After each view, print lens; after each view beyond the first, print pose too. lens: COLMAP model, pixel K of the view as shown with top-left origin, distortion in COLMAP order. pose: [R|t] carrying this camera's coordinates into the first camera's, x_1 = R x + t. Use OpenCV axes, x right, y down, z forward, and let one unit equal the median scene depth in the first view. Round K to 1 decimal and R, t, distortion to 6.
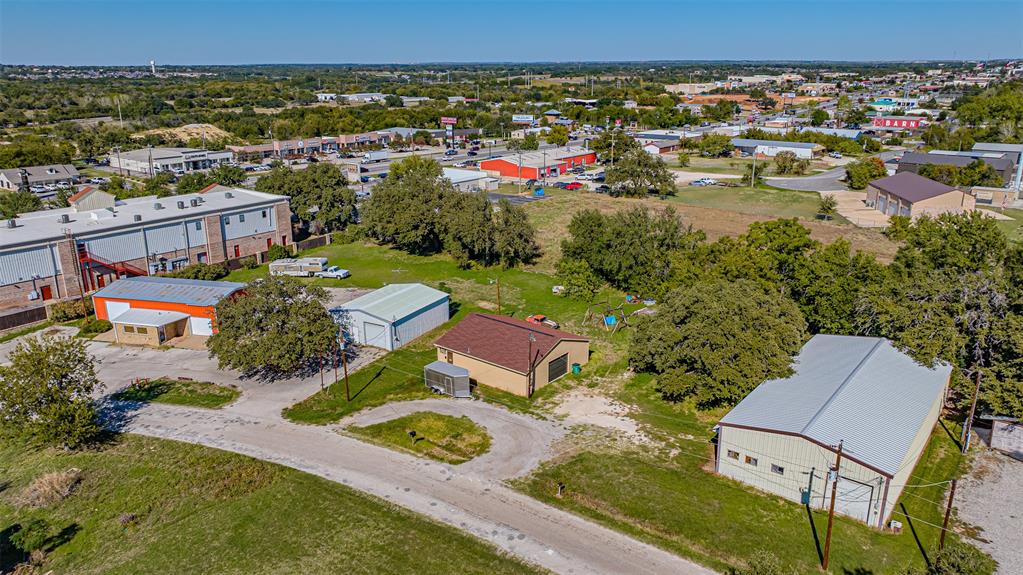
lens RADIAL K [[720.7, 0, 514.8], [0, 720.7, 284.0], [0, 0, 1]] dist [-0.032269, 0.030176]
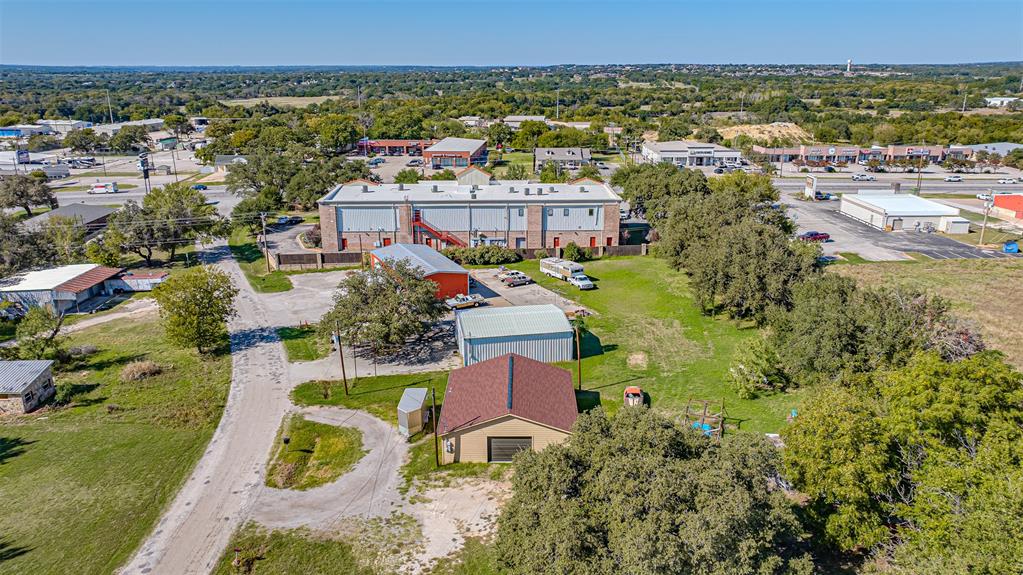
lens RADIAL K [[720.7, 0, 514.8], [0, 720.7, 284.0], [0, 0, 1]] dist [-0.032269, 0.030176]
pose [[0.627606, 0.226735, -0.744783, 0.402613], [-0.225768, 0.968548, 0.104609, -0.093377], [0.745077, 0.102495, 0.659056, 0.312796]]
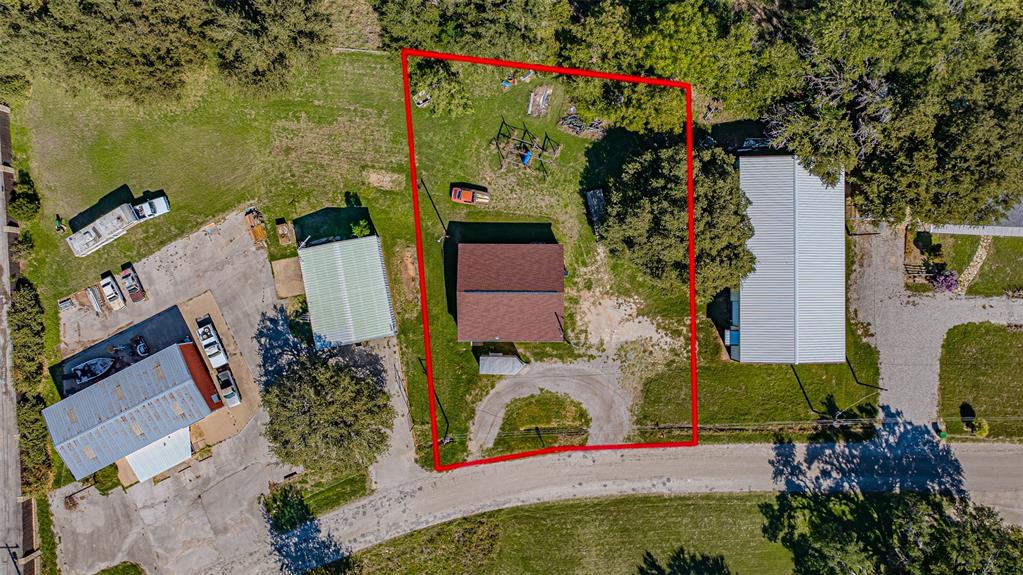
lens RADIAL K [[720.7, 0, 514.8], [0, 720.7, 284.0], [0, 0, 1]] dist [-0.032269, 0.030176]
pose [[0.777483, -0.628754, 0.013720, -0.002791], [0.174685, 0.236860, 0.955710, -0.680823], [-0.604157, -0.740652, 0.293989, 0.470950]]
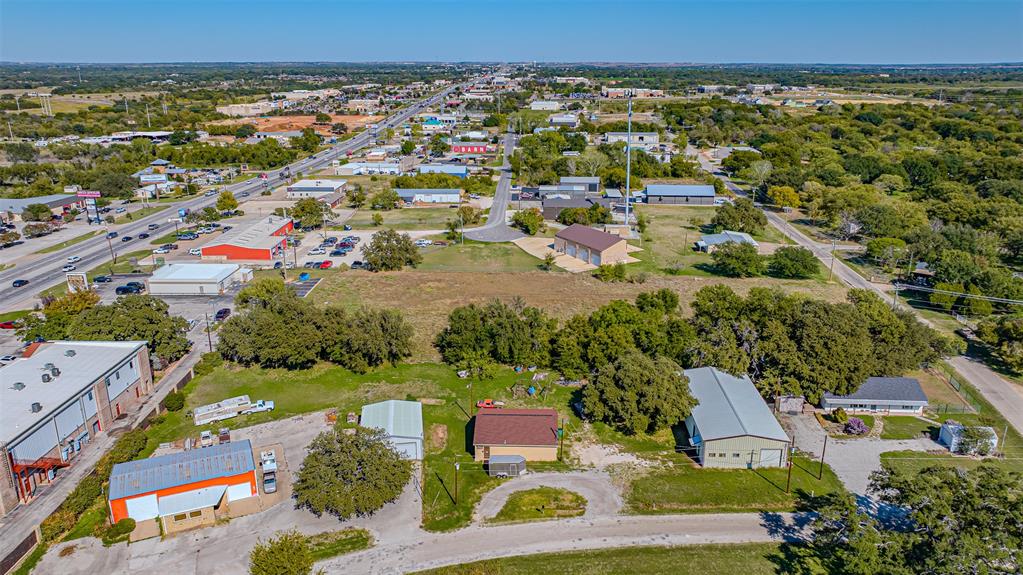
lens RADIAL K [[719.8, 0, 514.9], [0, 719.8, 283.4], [0, 0, 1]] dist [-0.012600, -0.006372]
pose [[0.799929, -0.175061, 0.573993, -0.541289], [0.175065, 0.982973, 0.055821, -0.194977], [-0.573992, 0.055833, 0.816955, -0.130191]]
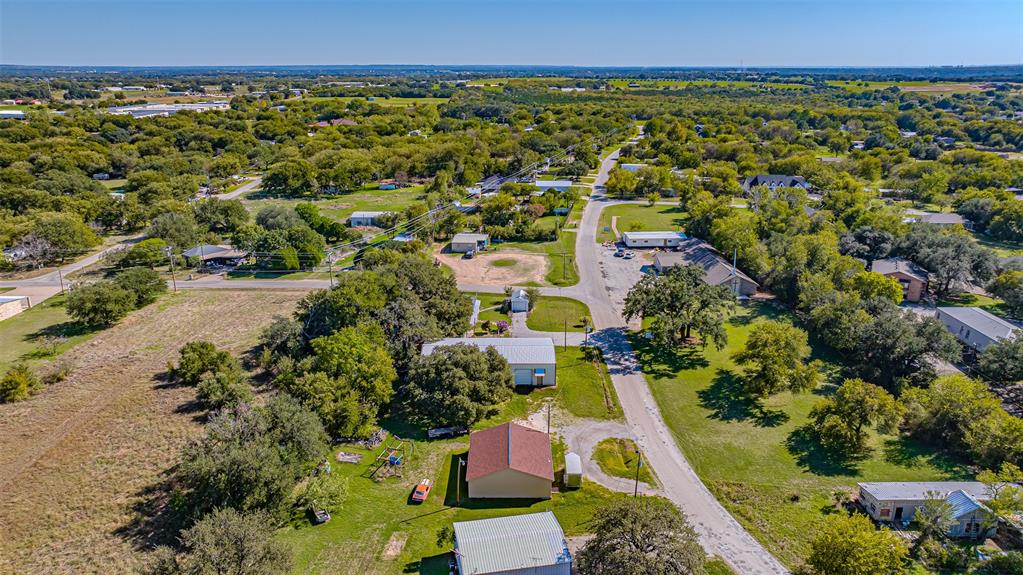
lens RADIAL K [[720.7, 0, 514.8], [0, 720.7, 284.0], [0, 0, 1]] dist [-0.032269, 0.030176]
pose [[-0.636150, -0.223752, 0.738409, -0.623049], [0.225036, 0.861611, 0.454957, -0.538927], [-0.738019, 0.455590, -0.497761, 1.039499]]
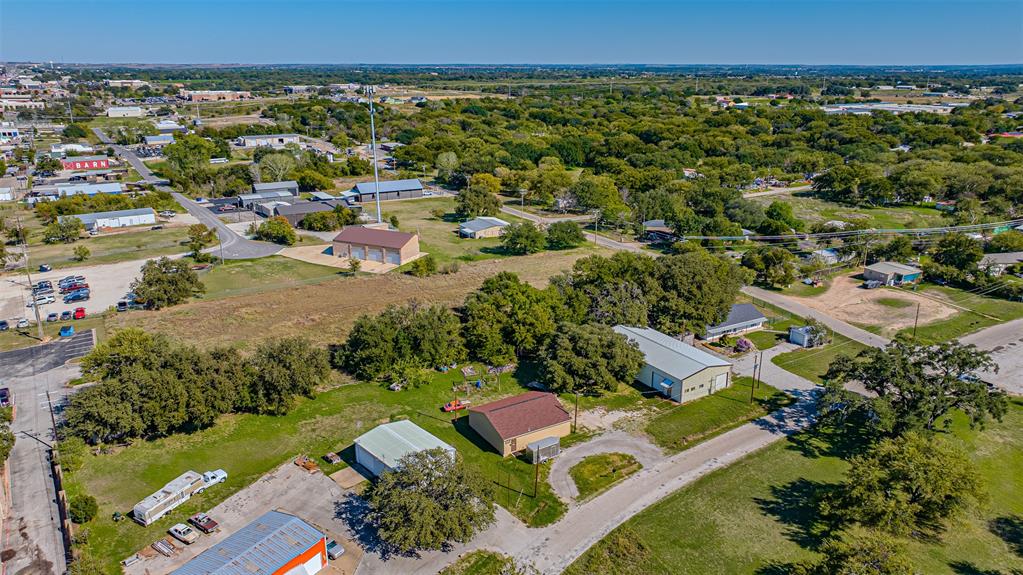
lens RADIAL K [[719.8, 0, 514.9], [0, 719.8, 283.4], [0, 0, 1]] dist [-0.012600, -0.006372]
pose [[0.329915, -0.273881, 0.903407, -0.868421], [0.274408, 0.943489, 0.185822, -0.308021], [-0.903248, 0.186596, 0.386426, 0.272736]]
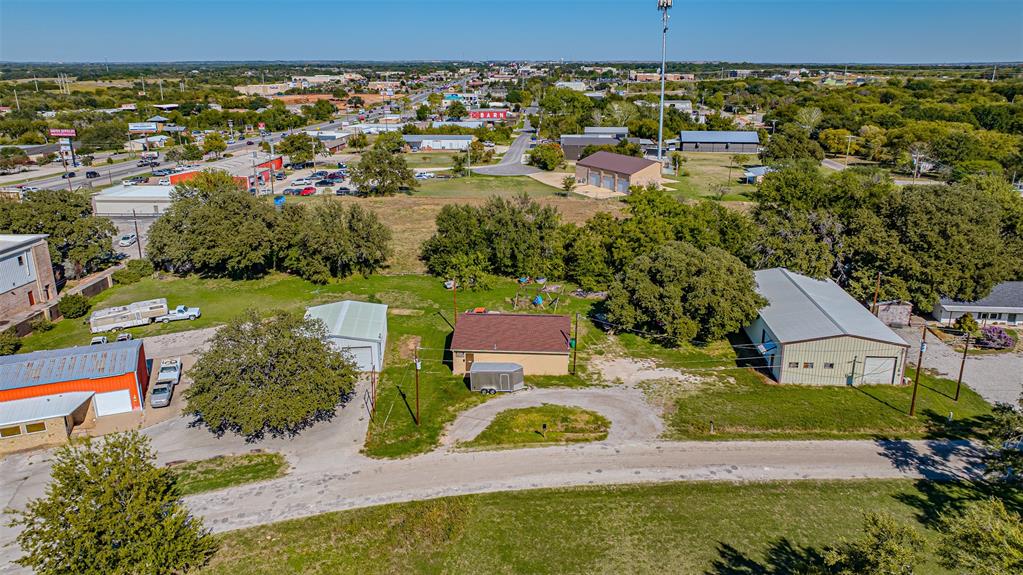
lens RADIAL K [[720.7, 0, 514.8], [0, 720.7, 284.0], [0, 0, 1]] dist [-0.032269, 0.030176]
pose [[0.821426, -0.166487, 0.545473, -0.385116], [0.166671, 0.984765, 0.049577, -0.026556], [-0.545417, 0.050191, 0.836661, 0.089193]]
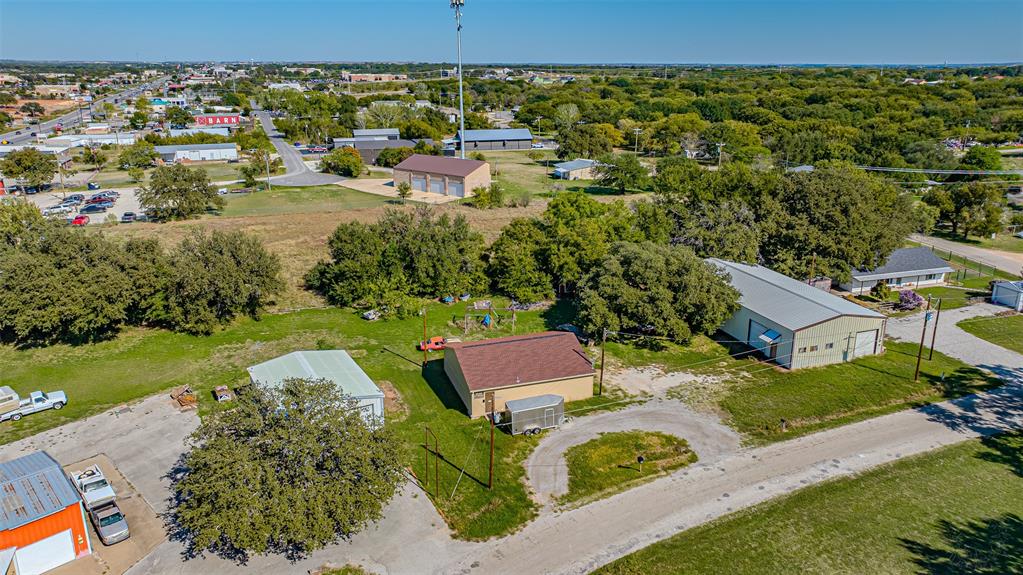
lens RADIAL K [[720.7, 0, 514.8], [0, 720.7, 284.0], [0, 0, 1]] dist [-0.032269, 0.030176]
pose [[0.530844, -0.246067, 0.810960, -0.506625], [0.246491, 0.960379, 0.130055, -0.092054], [-0.810831, 0.130856, 0.570464, 0.318183]]
